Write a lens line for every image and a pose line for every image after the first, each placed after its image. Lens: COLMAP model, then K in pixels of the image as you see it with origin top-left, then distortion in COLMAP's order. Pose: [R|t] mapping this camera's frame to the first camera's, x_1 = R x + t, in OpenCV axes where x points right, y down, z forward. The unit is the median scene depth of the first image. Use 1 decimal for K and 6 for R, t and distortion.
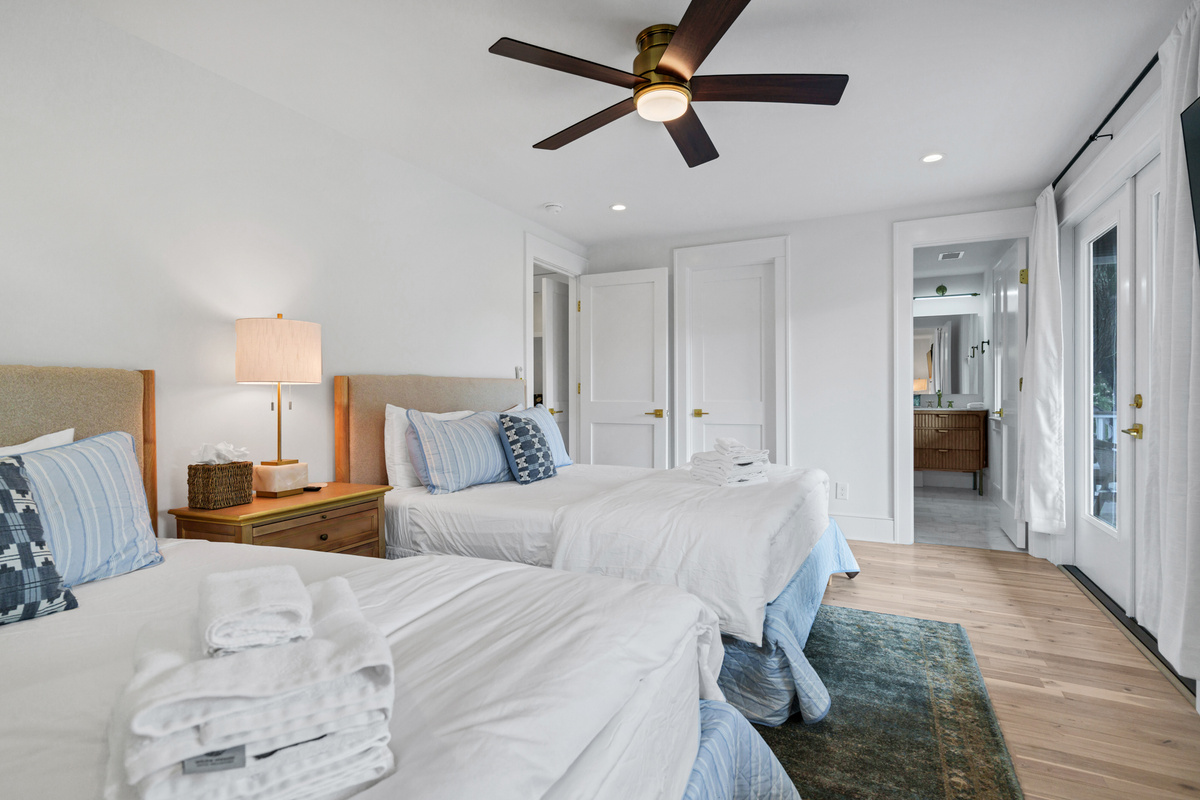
lens RADIAL K [[568.9, 0, 600.2], [0, 568.9, 398.3], [0, 0, 1]] dist [0.002589, 0.000173]
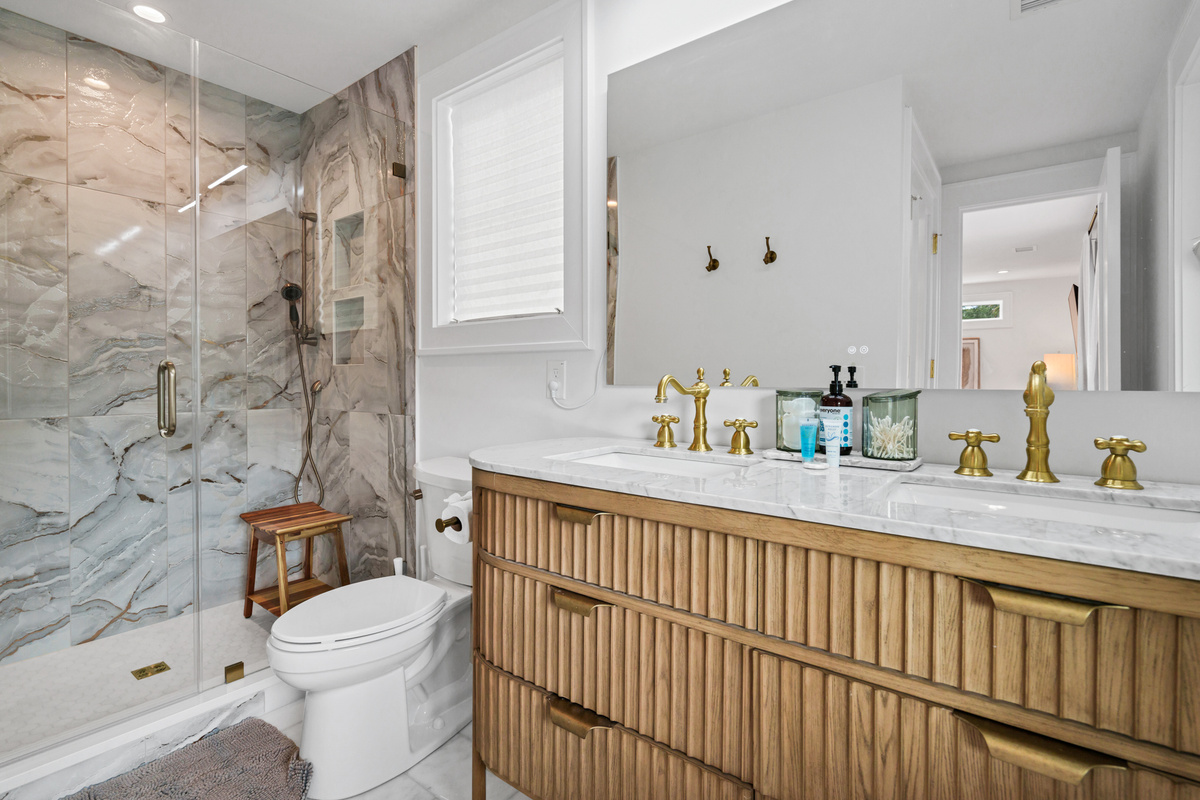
lens RADIAL K [[568.9, 0, 599.5], [0, 568.9, 392.6], [0, 0, 1]] dist [0.002589, 0.000173]
pose [[0.983342, 0.005788, -0.181672, 0.522099], [-0.004333, 0.999955, 0.008406, -0.008465], [0.181712, -0.007478, 0.983323, 0.850142]]
